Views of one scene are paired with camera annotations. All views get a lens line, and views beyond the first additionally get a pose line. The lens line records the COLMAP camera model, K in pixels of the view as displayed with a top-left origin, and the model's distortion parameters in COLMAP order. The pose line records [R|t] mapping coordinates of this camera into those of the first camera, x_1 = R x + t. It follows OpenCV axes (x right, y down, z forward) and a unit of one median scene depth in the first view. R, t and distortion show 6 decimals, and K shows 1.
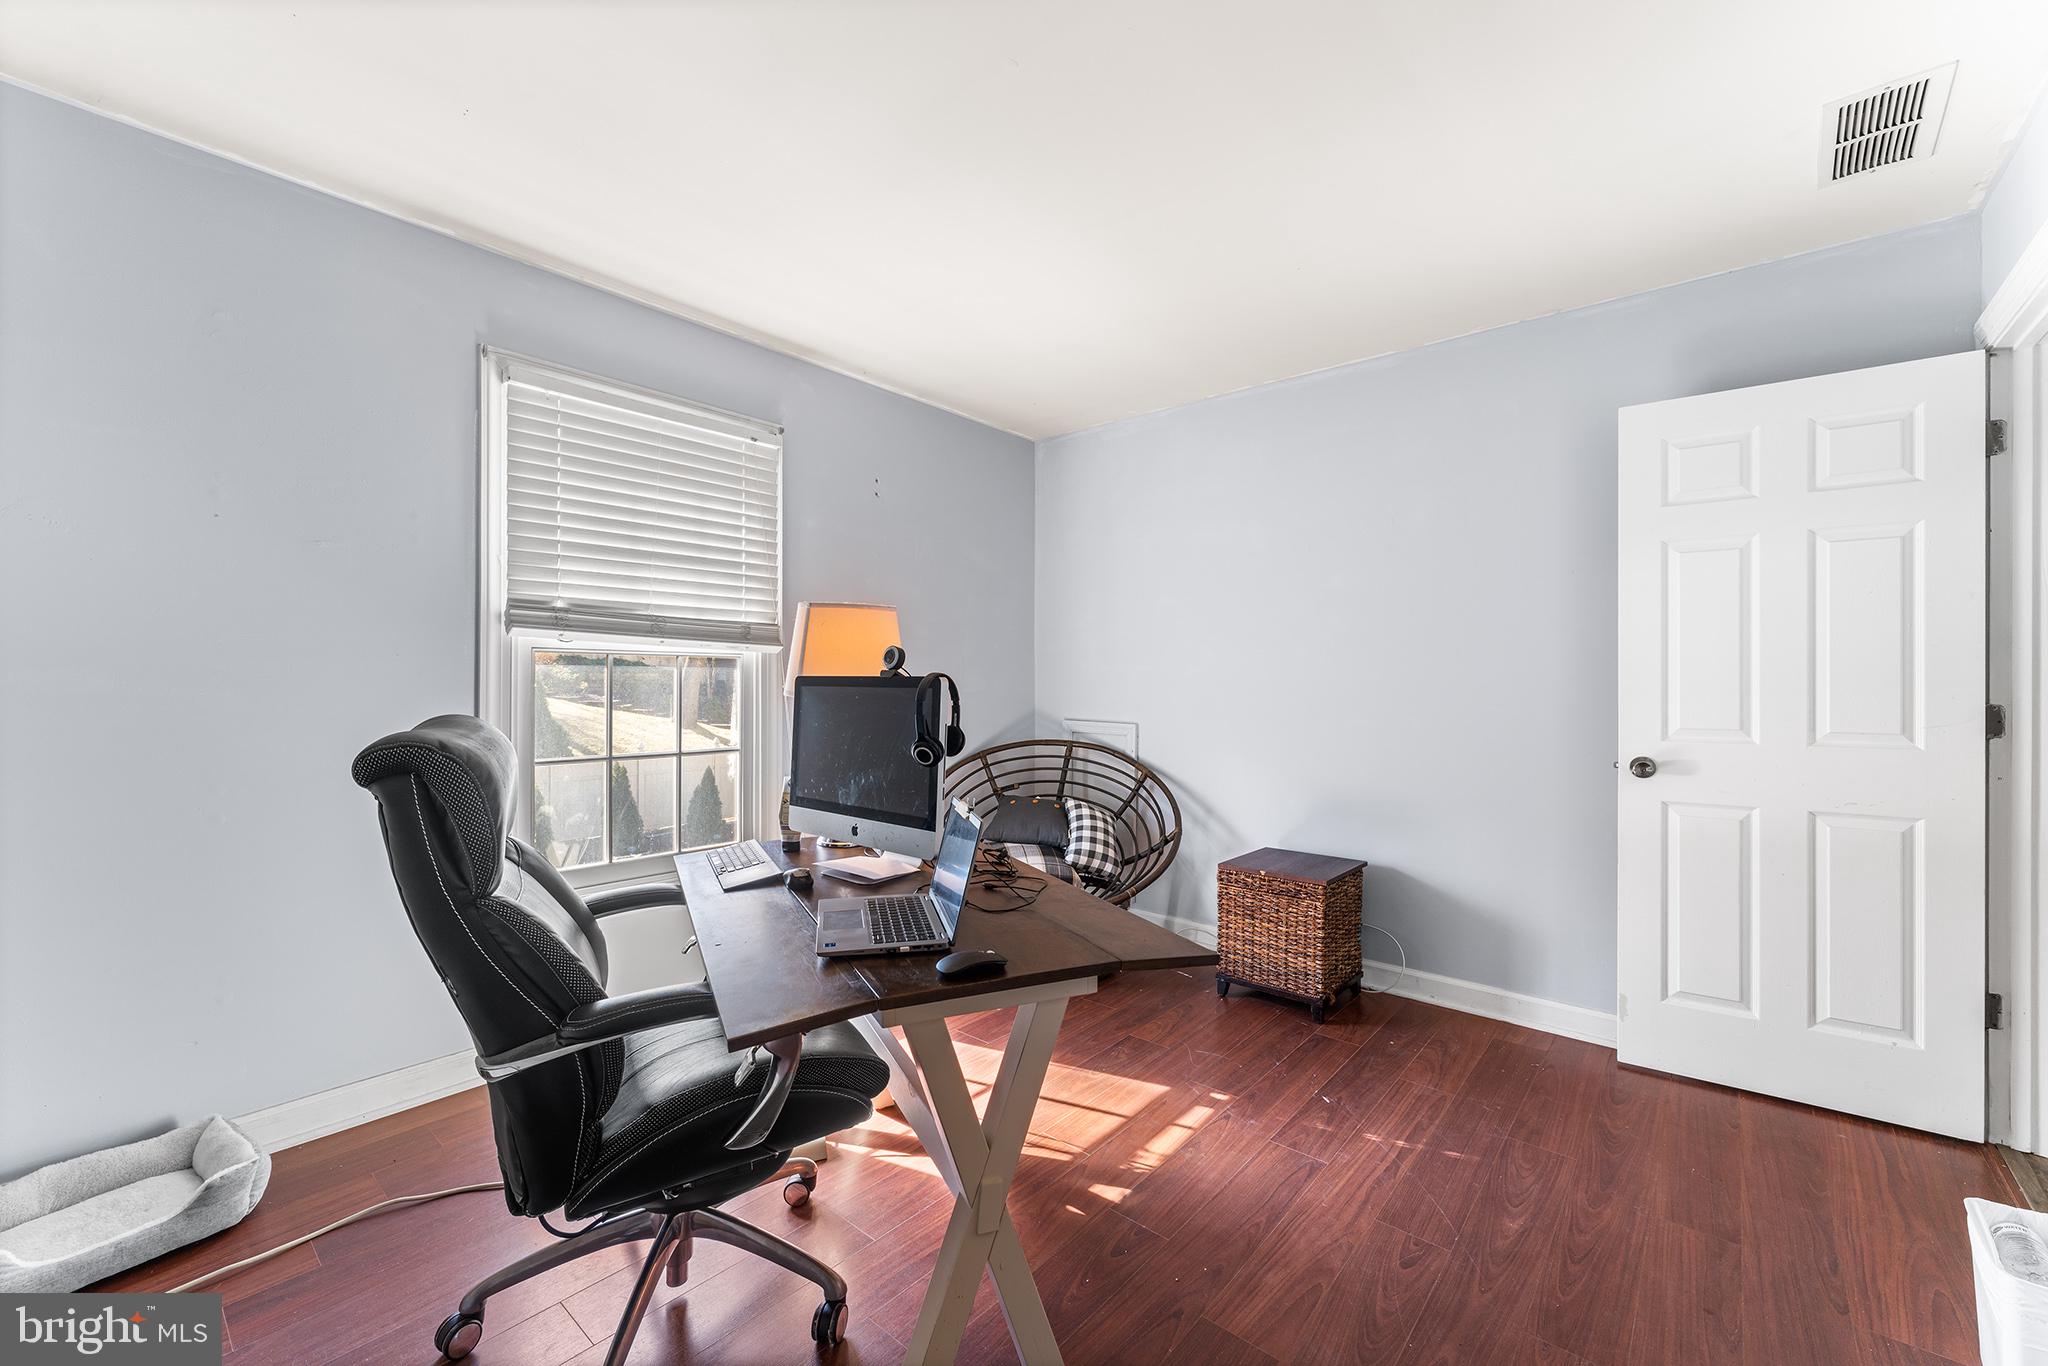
lens RADIAL K [[829.4, 0, 1022.7], [0, 829.4, 682.6], [0, 0, 1]] dist [0.001495, 0.000069]
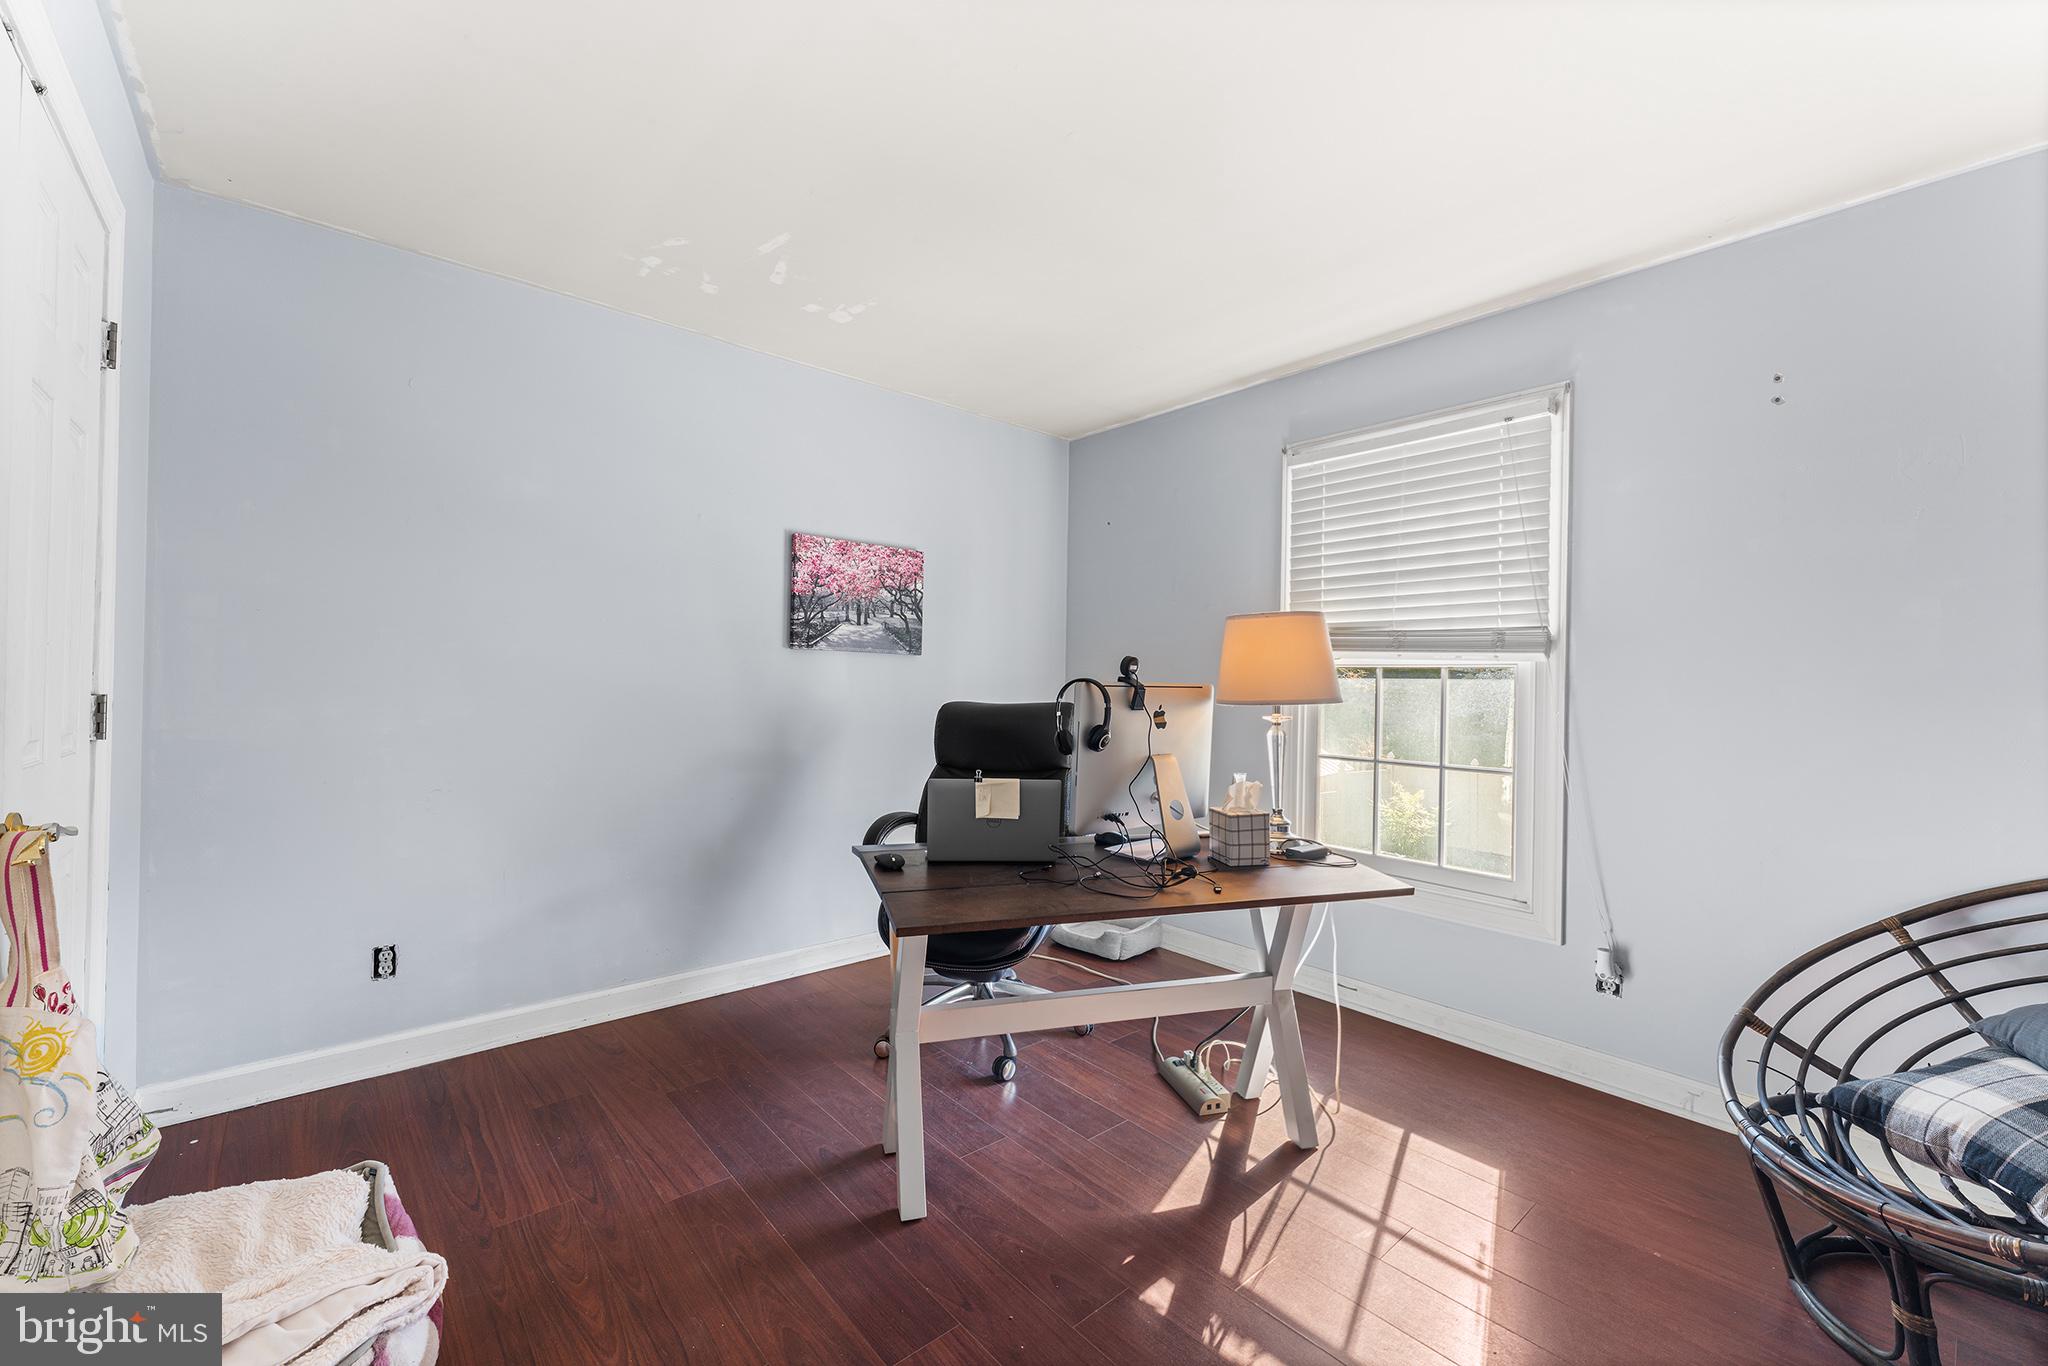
lens RADIAL K [[829.4, 0, 1022.8], [0, 829.4, 680.7], [0, 0, 1]] dist [0.001495, 0.000069]
pose [[-0.149708, -0.007802, -0.988699, 0.643183], [-0.019663, 0.999795, -0.004912, -0.002249], [0.988535, 0.018705, -0.149831, 0.651451]]
